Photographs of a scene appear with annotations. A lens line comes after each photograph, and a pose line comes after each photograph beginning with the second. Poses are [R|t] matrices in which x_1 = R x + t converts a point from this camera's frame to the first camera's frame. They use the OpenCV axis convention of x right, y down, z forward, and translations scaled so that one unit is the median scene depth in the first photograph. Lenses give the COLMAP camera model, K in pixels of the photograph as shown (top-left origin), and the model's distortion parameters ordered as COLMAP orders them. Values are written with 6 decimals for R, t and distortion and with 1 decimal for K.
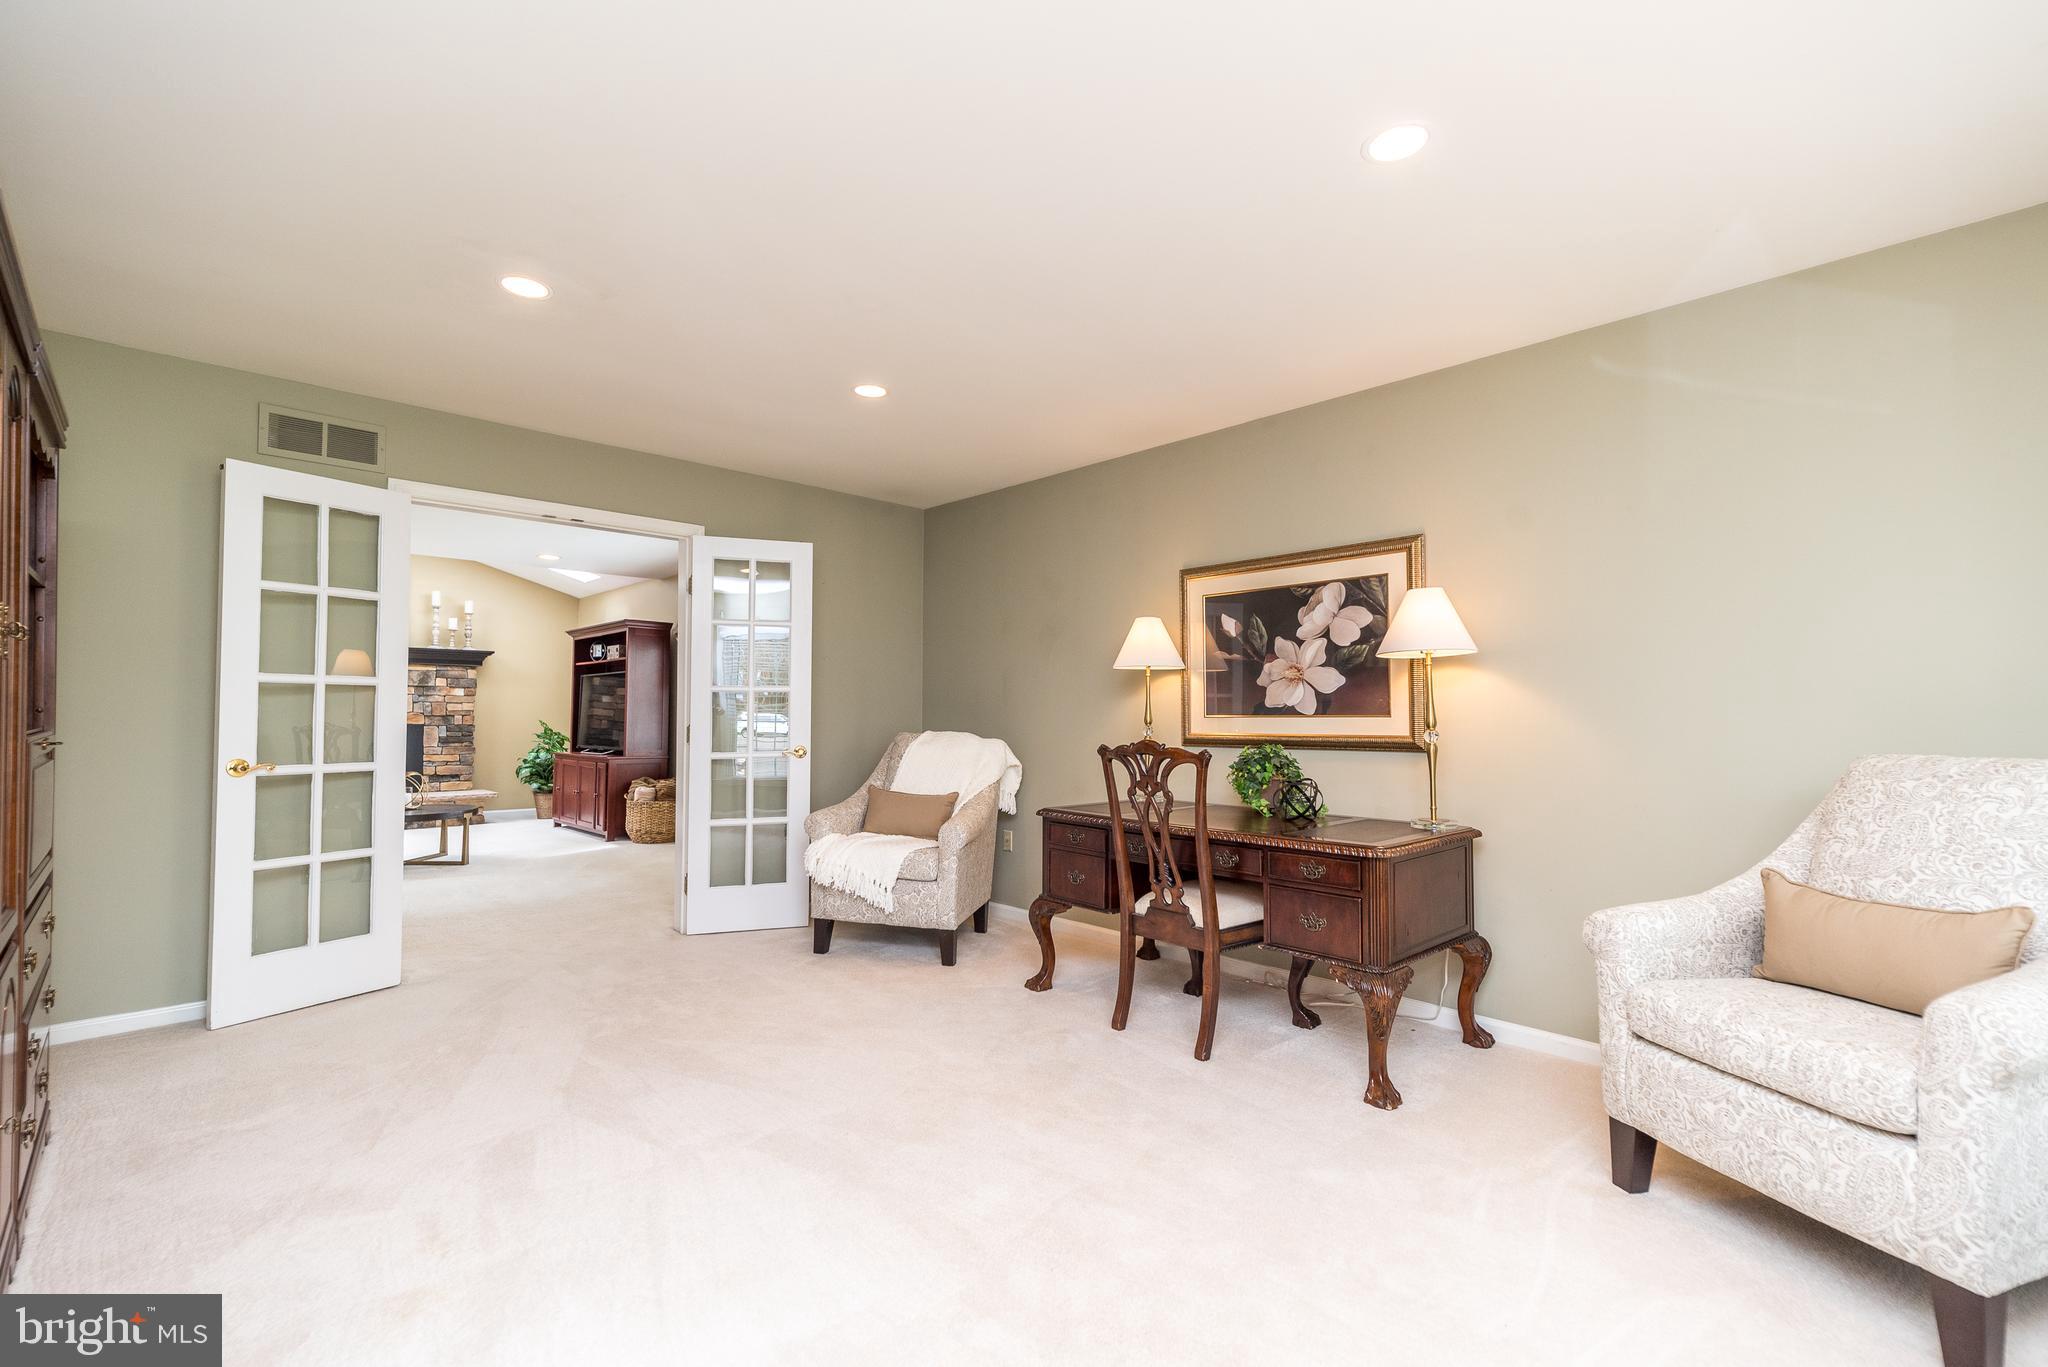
lens RADIAL K [[893.0, 0, 1026.9], [0, 893.0, 692.8], [0, 0, 1]] dist [0.003785, 0.001115]
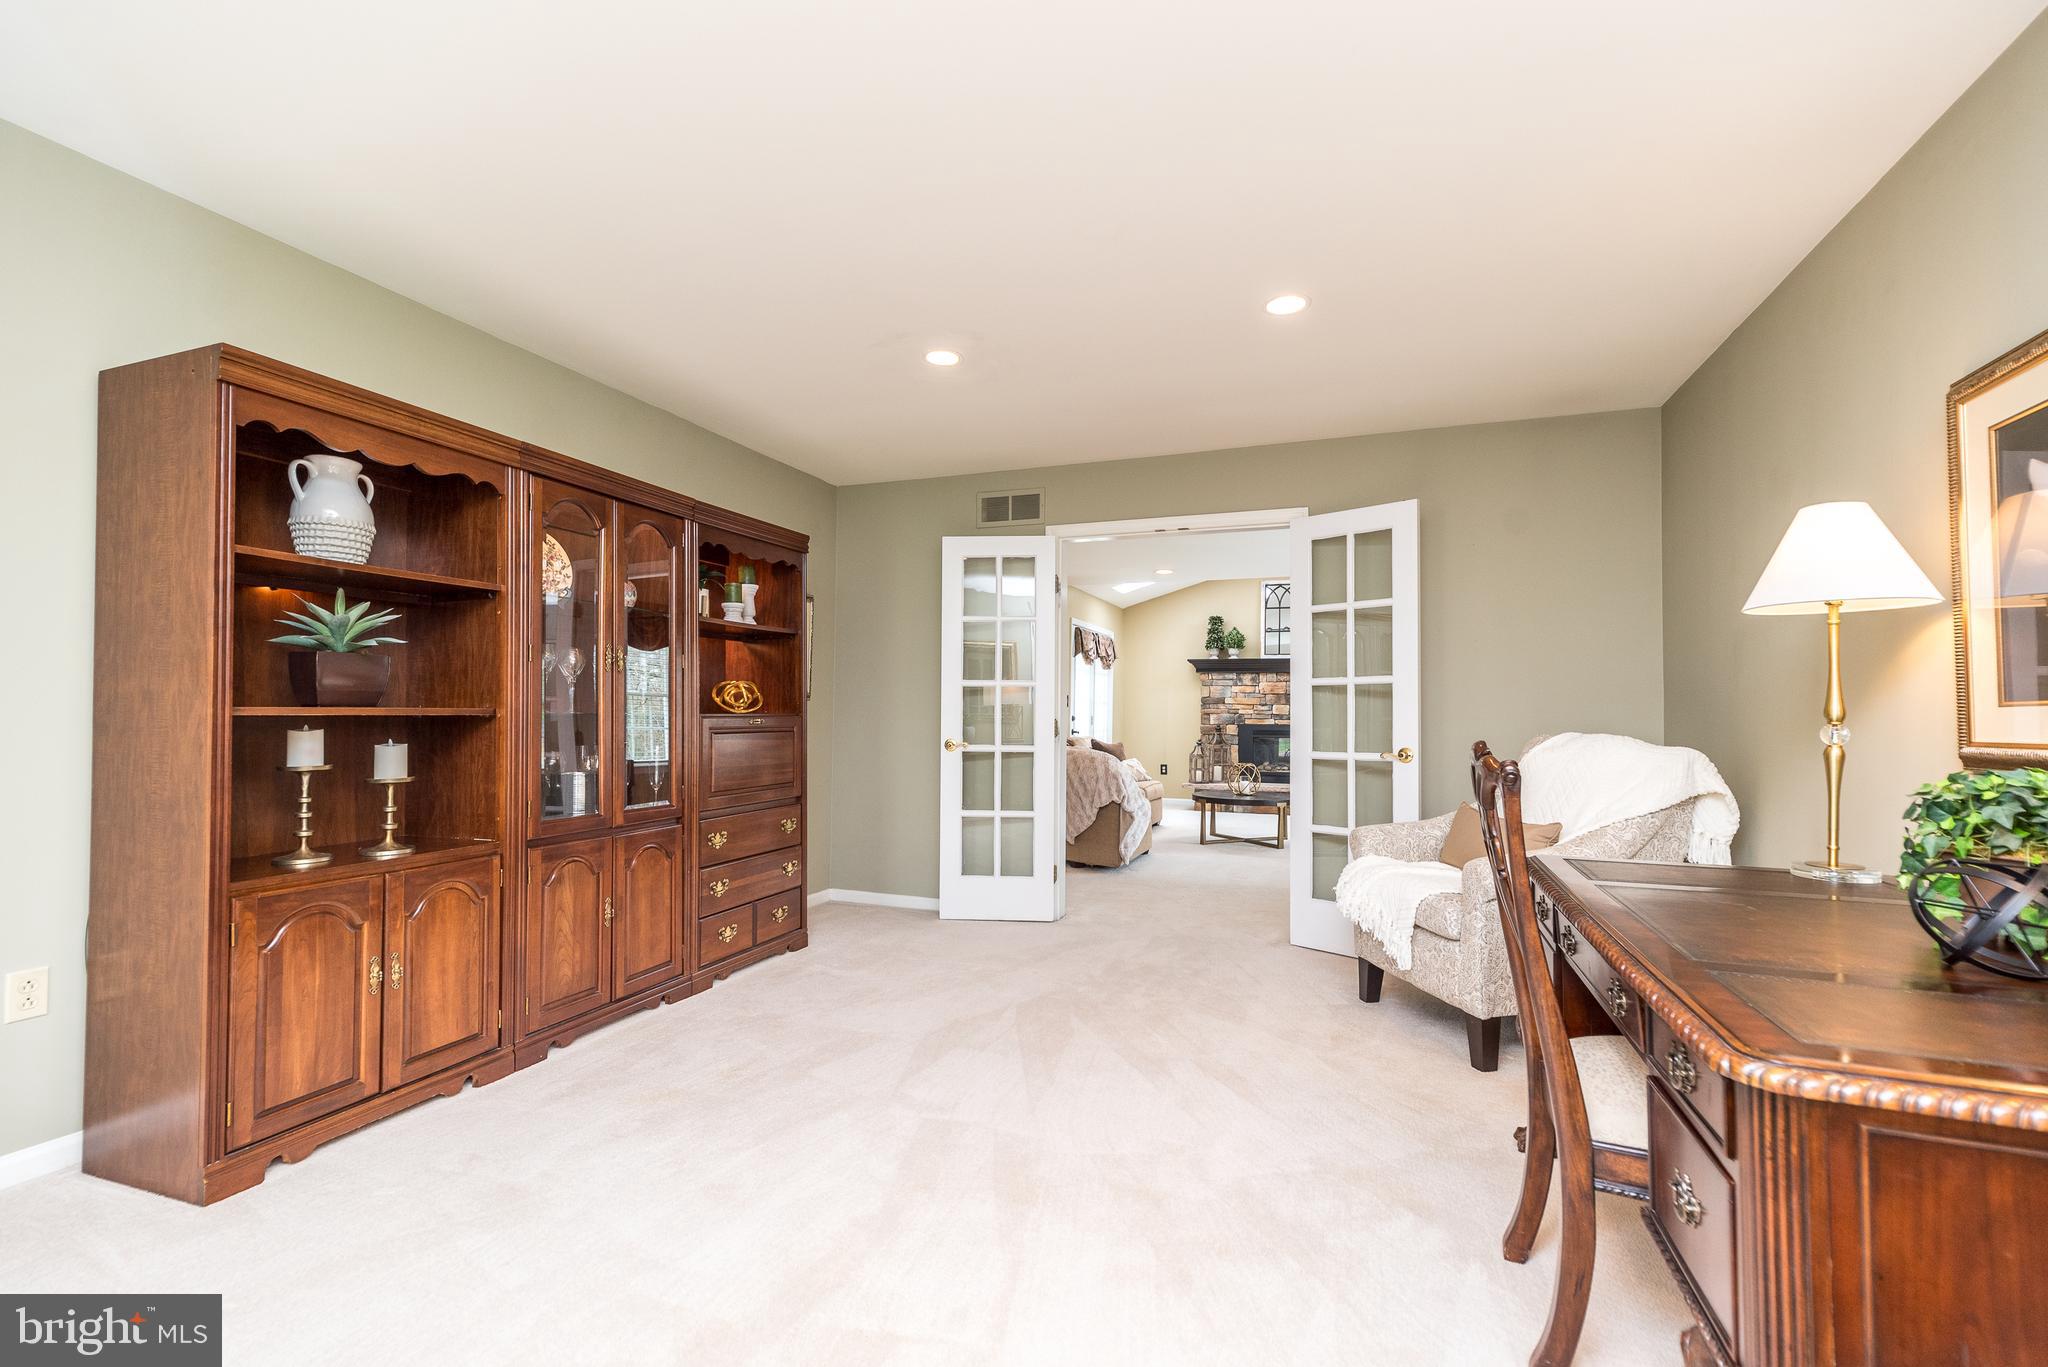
lens RADIAL K [[893.0, 0, 1030.0], [0, 893.0, 690.4], [0, 0, 1]] dist [0.003785, 0.001115]
pose [[0.424141, -0.025167, -0.905246, 0.209541], [0.015027, 0.999672, -0.020751, 0.010913], [0.905471, -0.004802, 0.424380, 0.204925]]
